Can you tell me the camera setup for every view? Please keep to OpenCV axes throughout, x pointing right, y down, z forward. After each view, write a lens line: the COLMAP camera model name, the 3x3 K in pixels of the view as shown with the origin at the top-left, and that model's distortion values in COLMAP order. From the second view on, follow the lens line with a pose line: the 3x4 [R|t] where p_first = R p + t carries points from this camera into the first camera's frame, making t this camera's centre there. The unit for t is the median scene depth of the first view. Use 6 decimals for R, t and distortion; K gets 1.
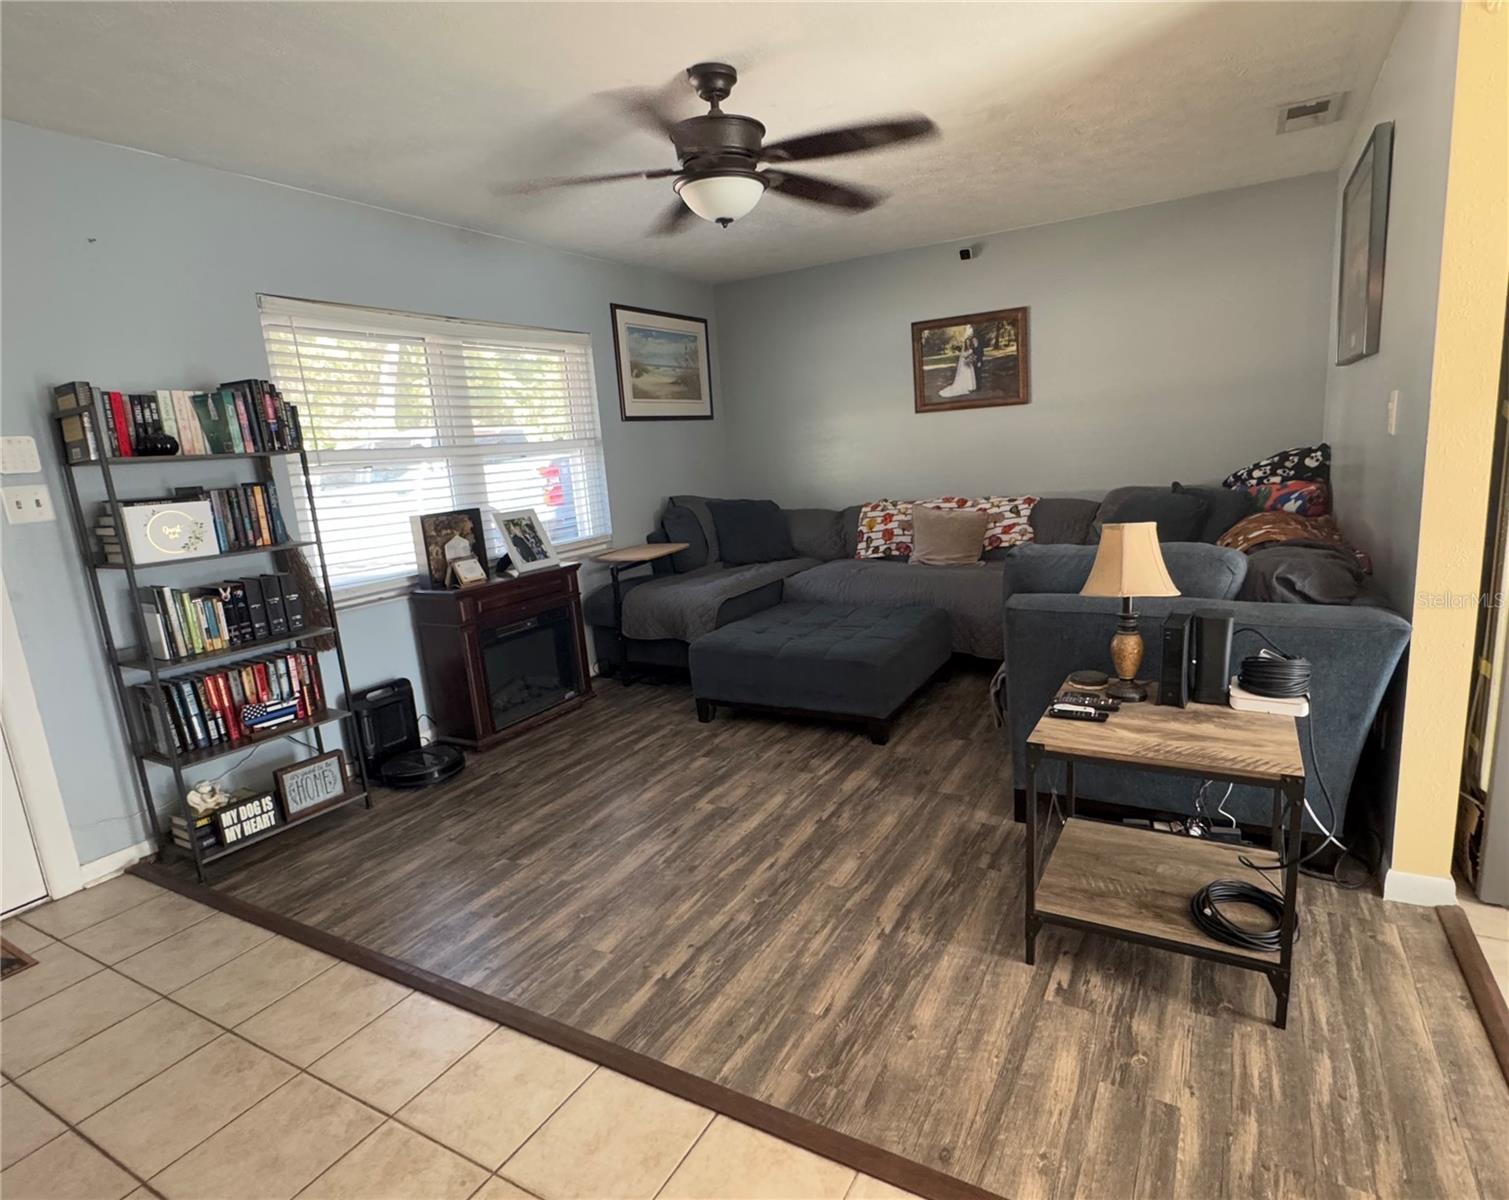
lens RADIAL K [[813.7, 0, 759.2], [0, 813.7, 604.3], [0, 0, 1]] dist [0.000763, 0.000177]
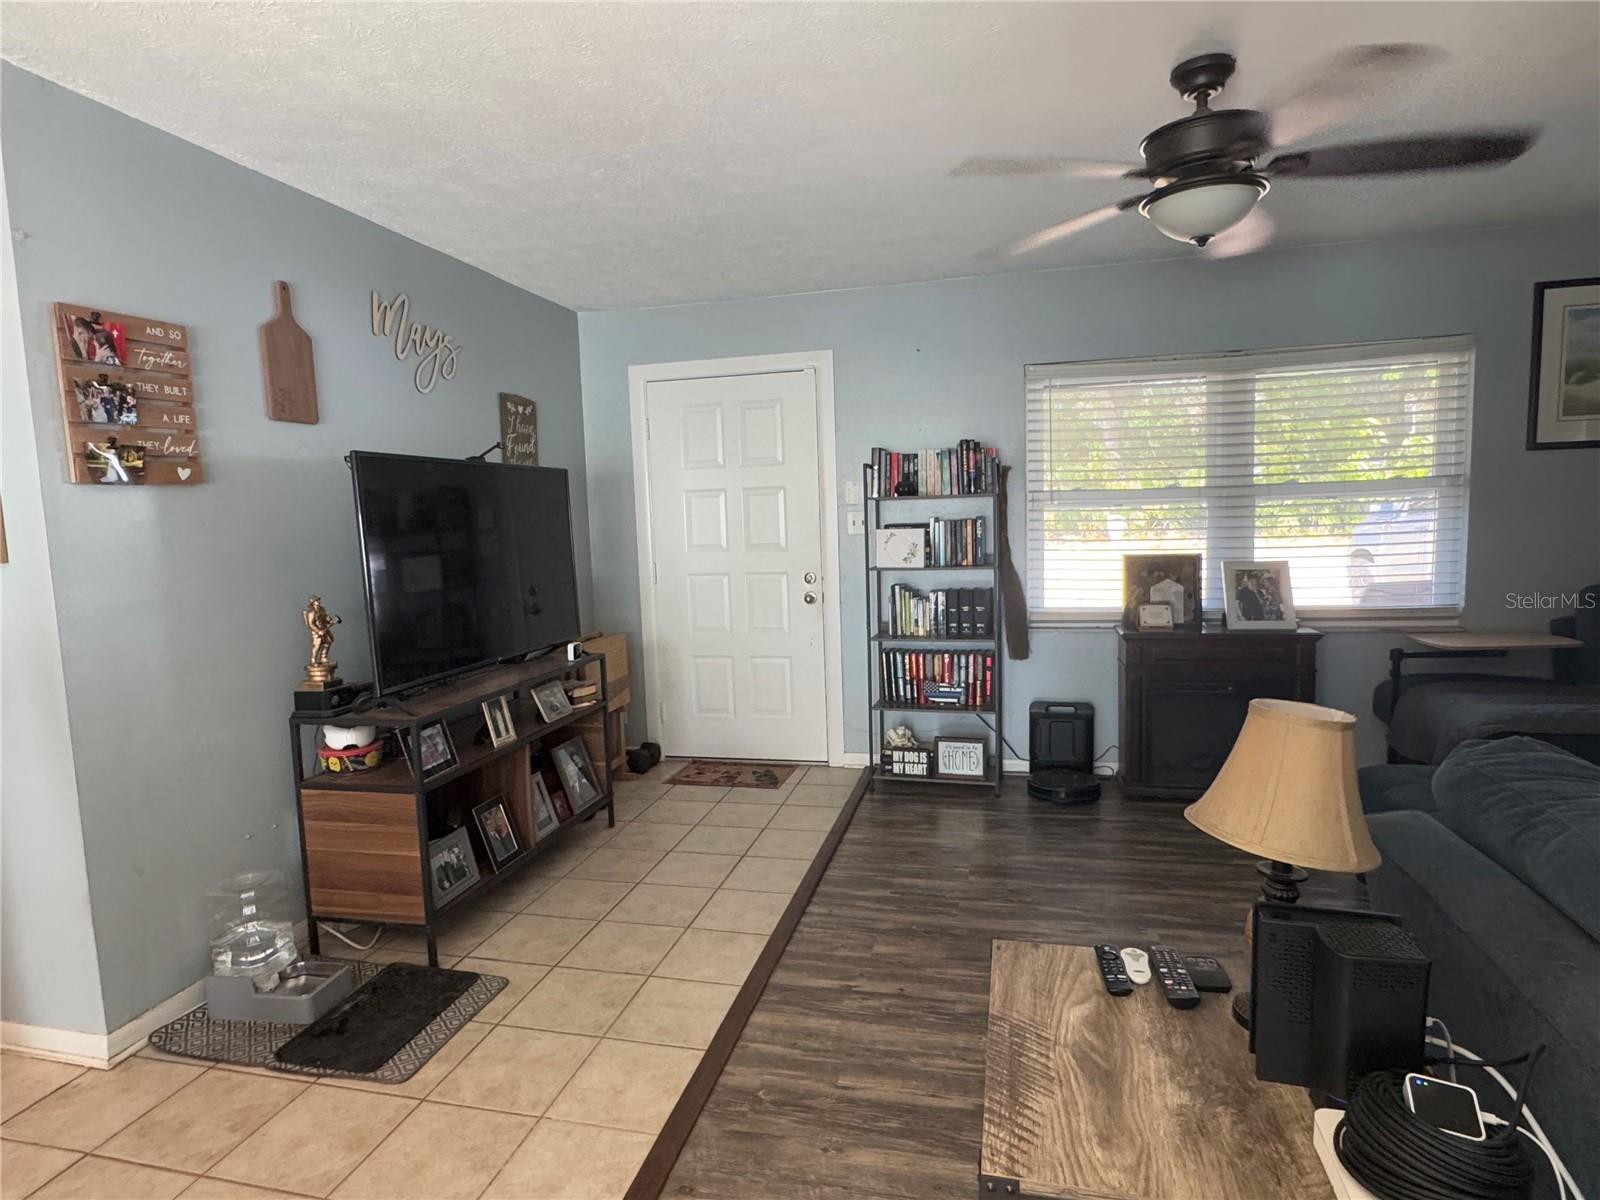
lens RADIAL K [[868.3, 0, 799.9], [0, 868.3, 602.7], [0, 0, 1]] dist [0.001300, -0.000132]
pose [[0.270393, 0.157009, -0.949861, 0.654947], [-0.172347, 0.978569, 0.112693, -0.128219], [0.947198, 0.133235, 0.291659, 0.370597]]
